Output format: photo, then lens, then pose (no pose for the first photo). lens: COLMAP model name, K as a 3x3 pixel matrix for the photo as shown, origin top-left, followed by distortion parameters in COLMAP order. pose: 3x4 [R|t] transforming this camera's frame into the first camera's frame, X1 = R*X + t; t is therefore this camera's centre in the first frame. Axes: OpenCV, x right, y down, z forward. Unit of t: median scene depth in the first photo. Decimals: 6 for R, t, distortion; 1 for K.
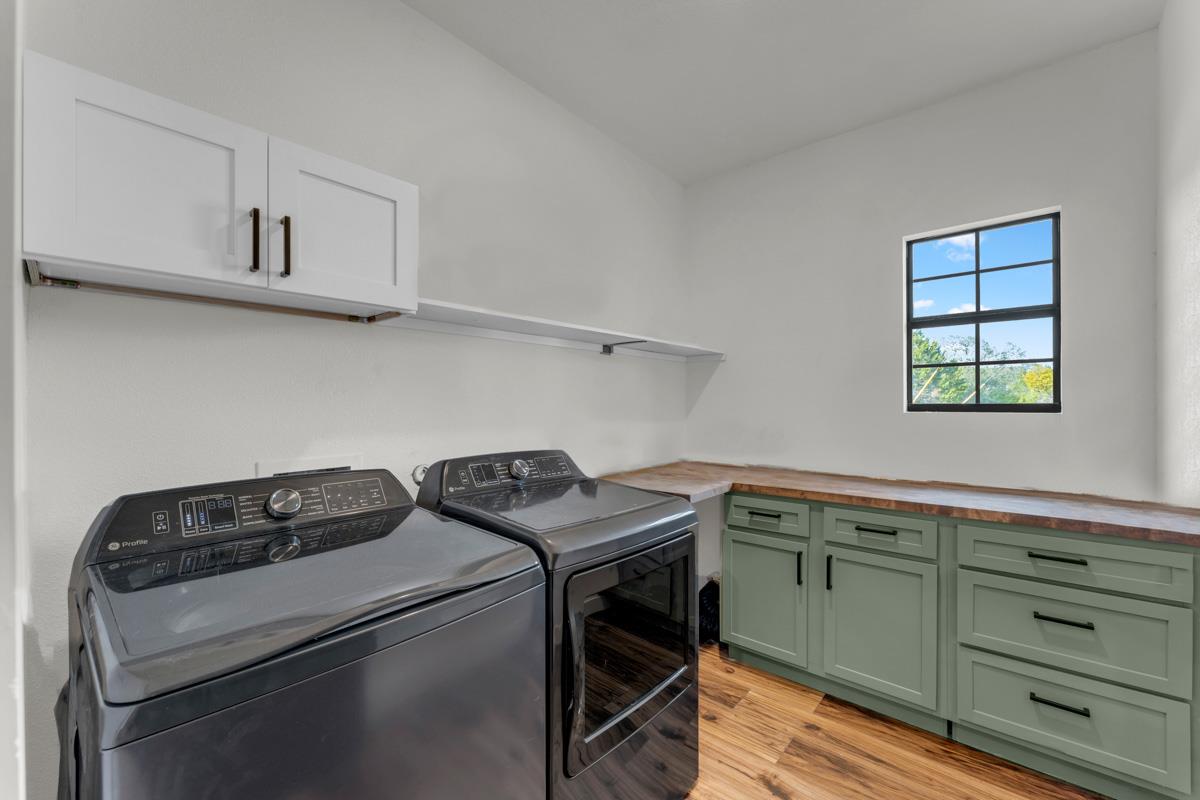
lens RADIAL K [[484.8, 0, 595.9], [0, 484.8, 402.9], [0, 0, 1]] dist [0.001890, 0.000147]
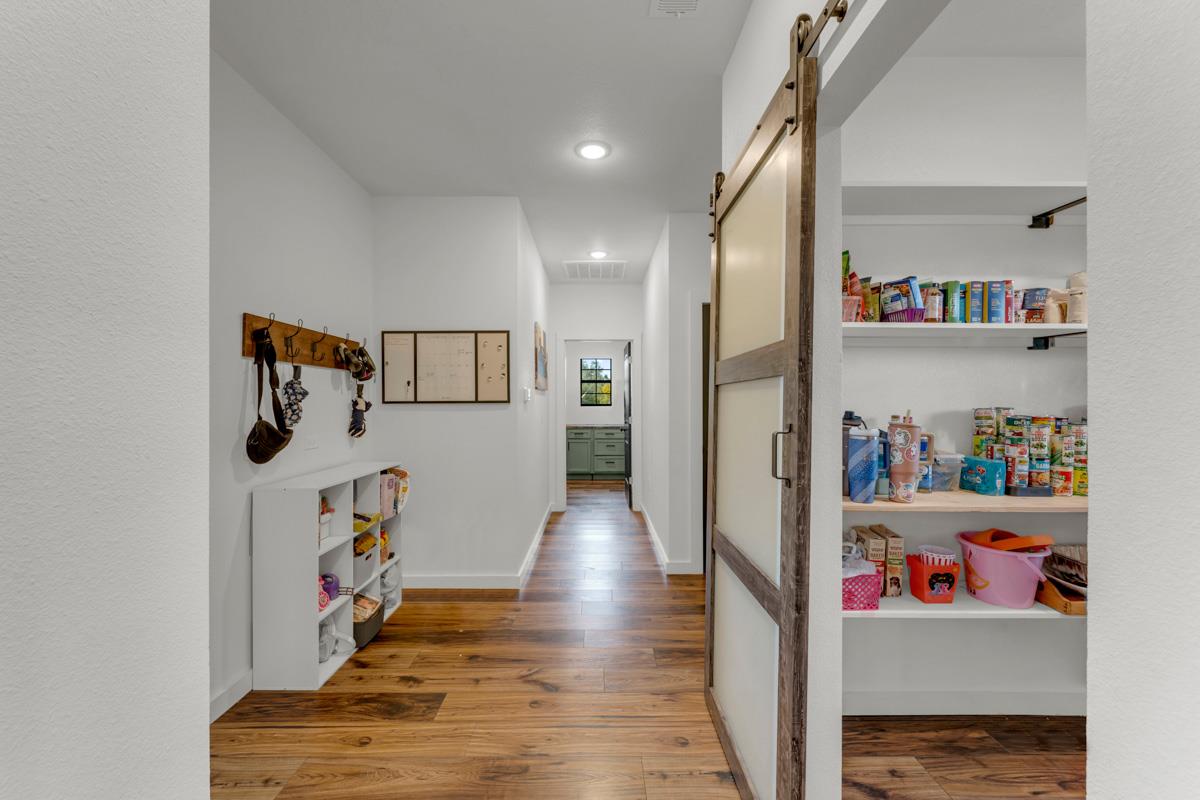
lens RADIAL K [[484.8, 0, 597.8], [0, 484.8, 403.7], [0, 0, 1]] dist [0.001890, 0.000147]
pose [[0.758471, -0.003625, 0.651697, -1.718850], [-0.001786, 0.999969, 0.007641, -0.028036], [-0.651704, -0.006959, 0.758441, -1.936590]]
